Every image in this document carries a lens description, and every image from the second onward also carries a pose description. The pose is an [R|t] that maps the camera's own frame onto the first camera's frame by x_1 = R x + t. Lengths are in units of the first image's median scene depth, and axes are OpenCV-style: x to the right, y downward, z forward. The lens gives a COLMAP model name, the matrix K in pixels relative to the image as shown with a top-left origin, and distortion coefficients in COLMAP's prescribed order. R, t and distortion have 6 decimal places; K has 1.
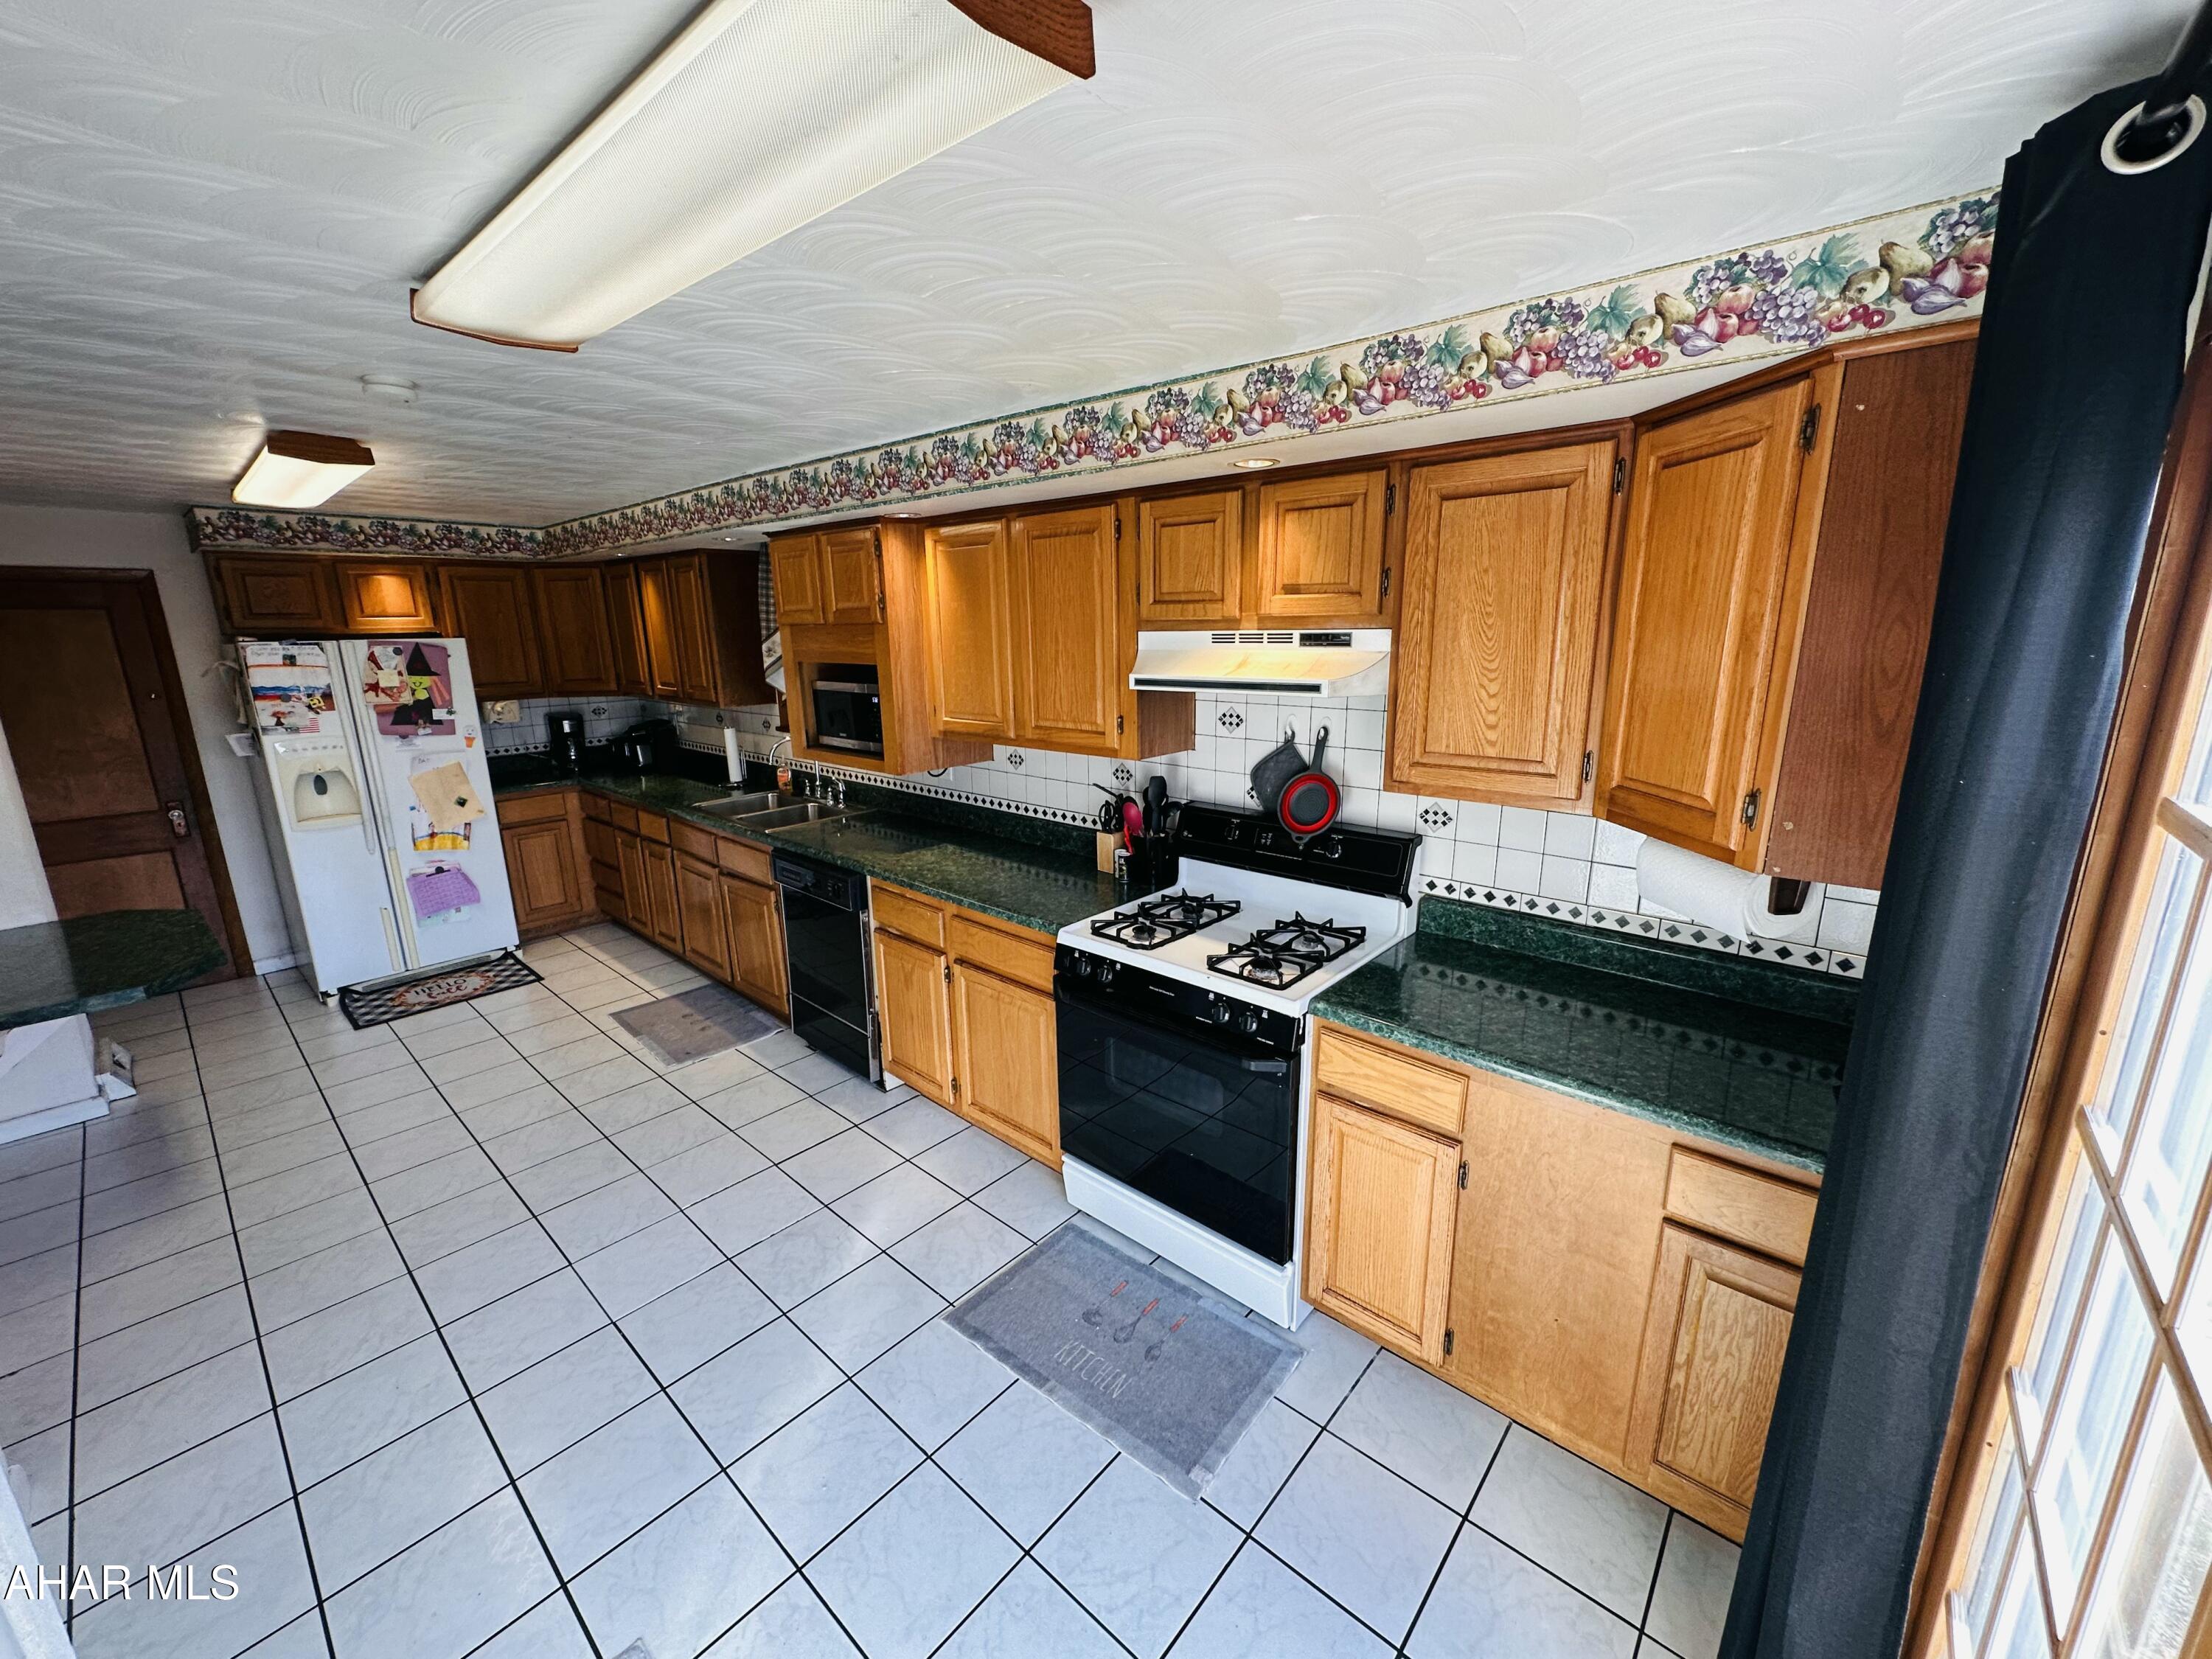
lens RADIAL K [[877.9, 0, 1106.8], [0, 877.9, 823.2], [0, 0, 1]] dist [-0.001359, 0.000283]
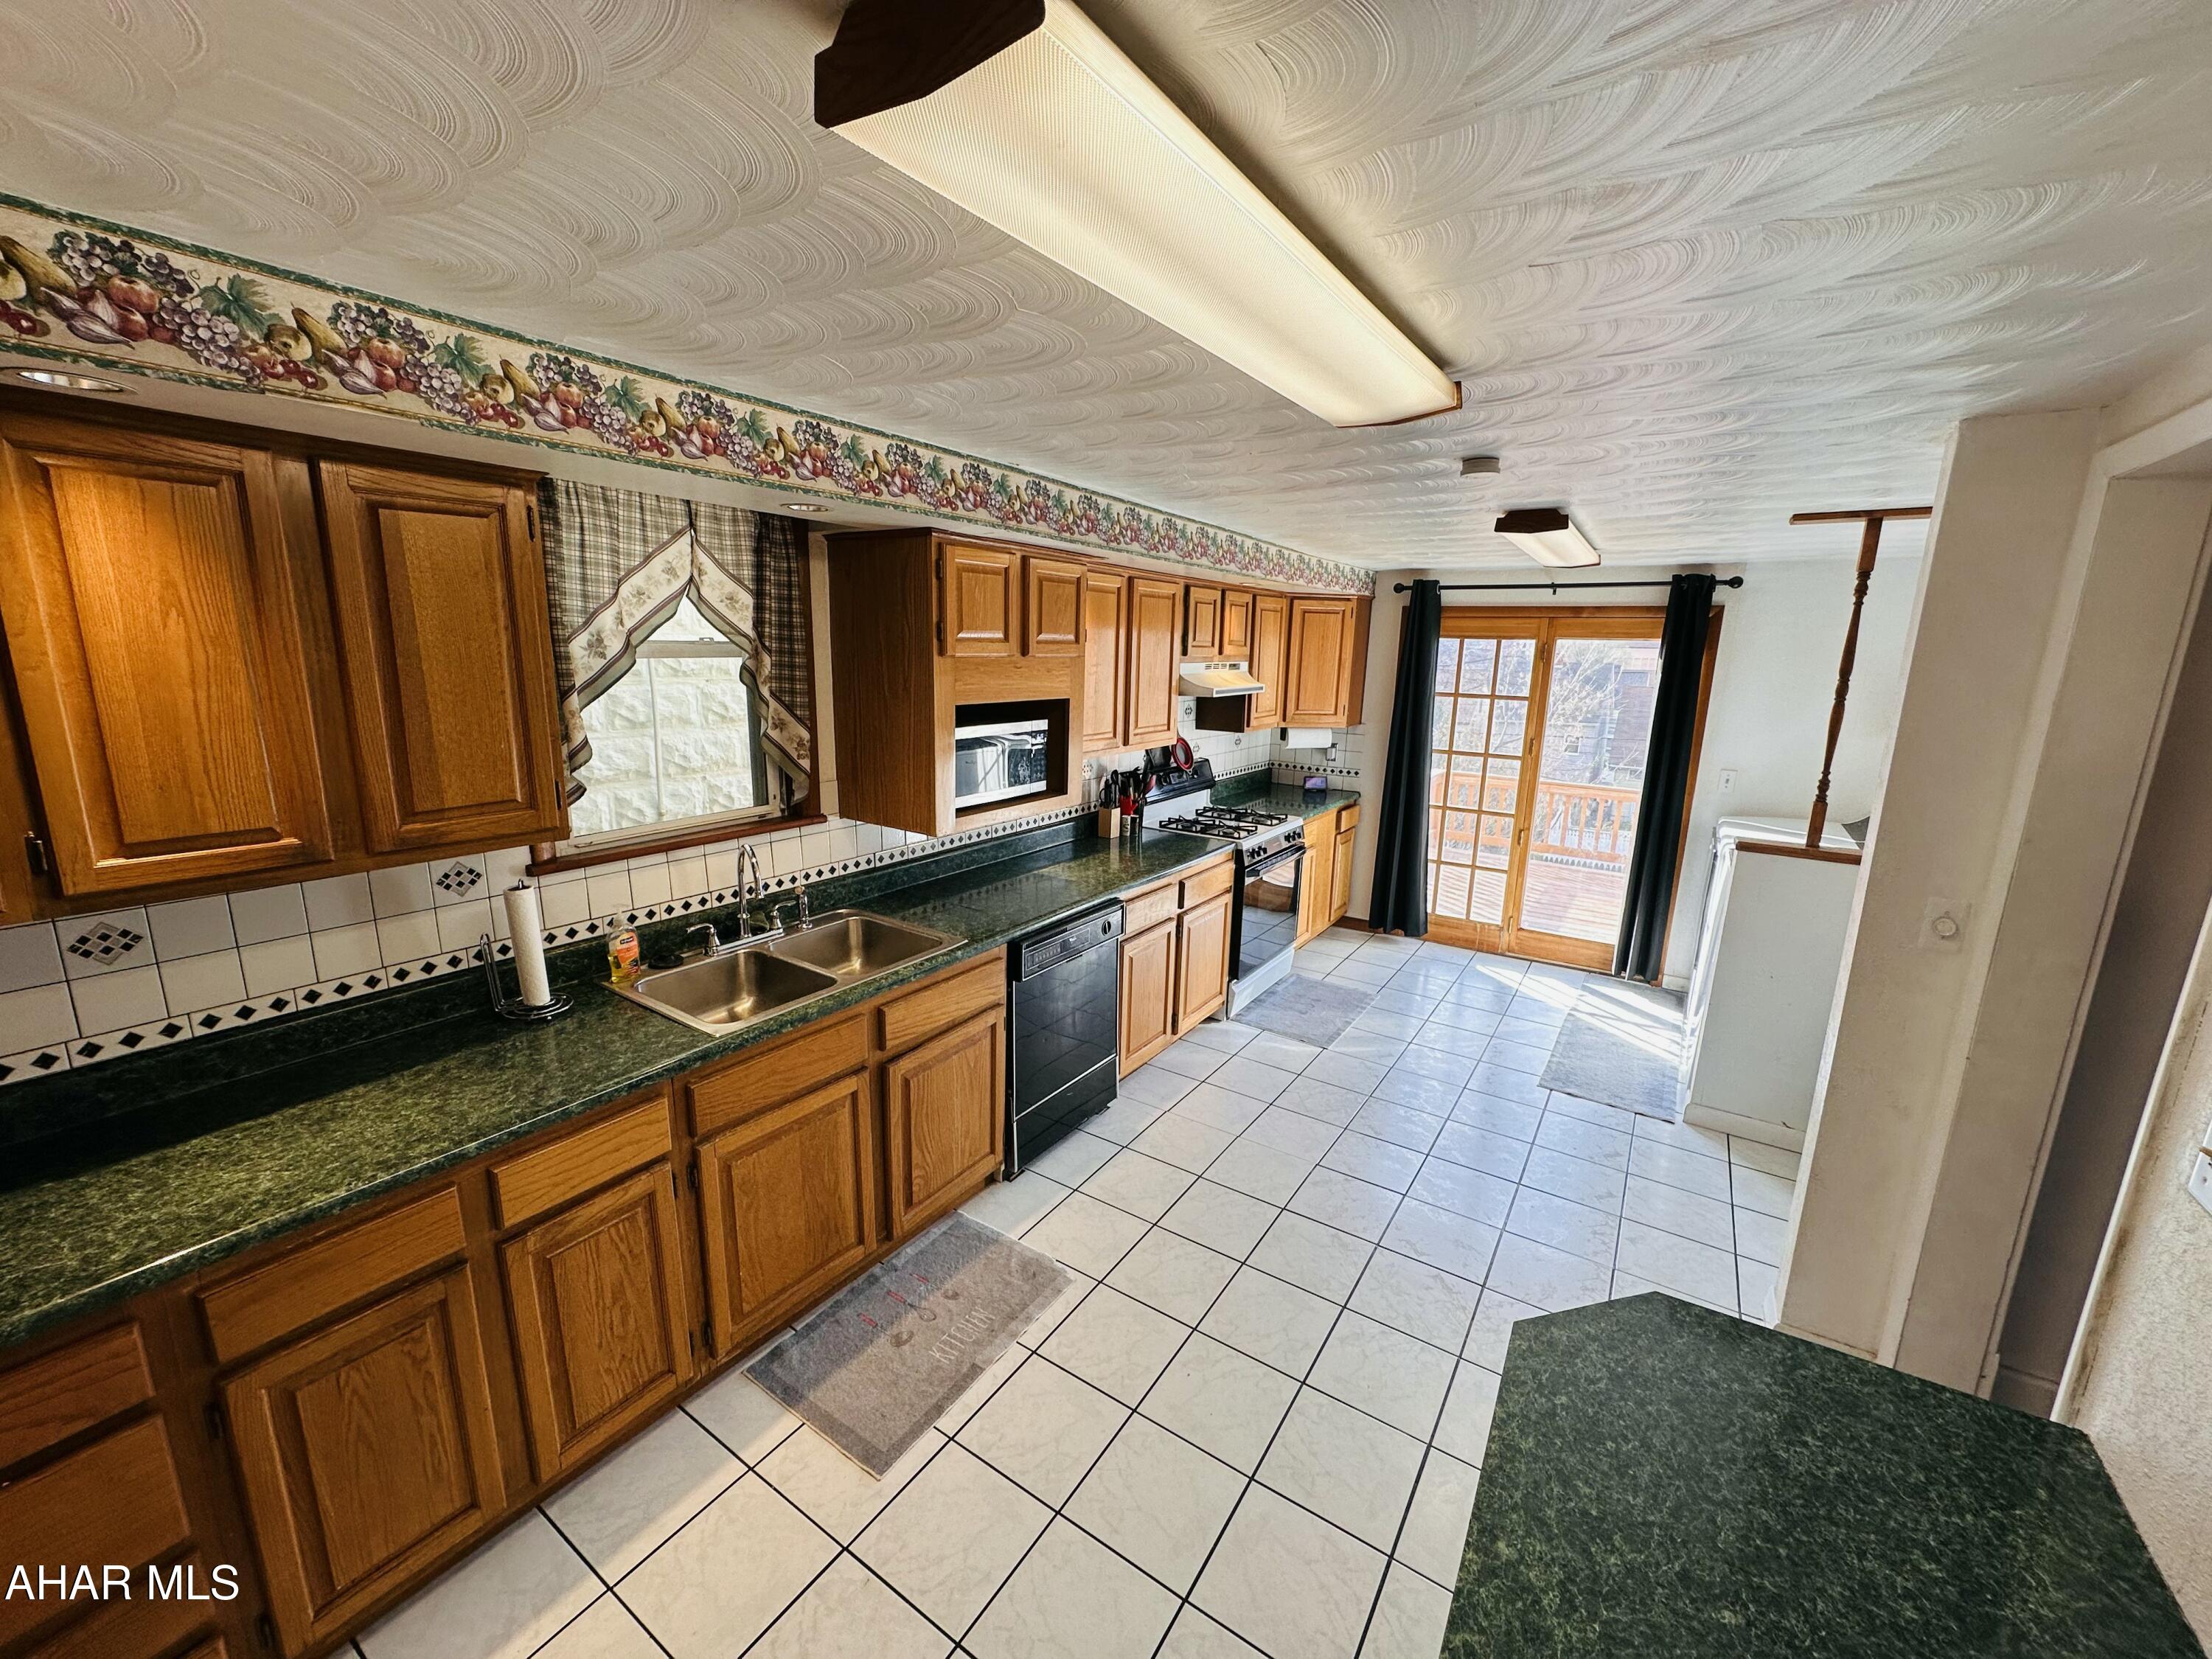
lens RADIAL K [[877.9, 0, 1076.7], [0, 877.9, 827.8], [0, 0, 1]] dist [-0.001359, 0.000283]
pose [[-0.102699, -0.187493, 0.976882, -1.131807], [0.219569, 0.953578, 0.206103, -0.216340], [-0.970177, 0.235659, -0.056764, 0.966798]]
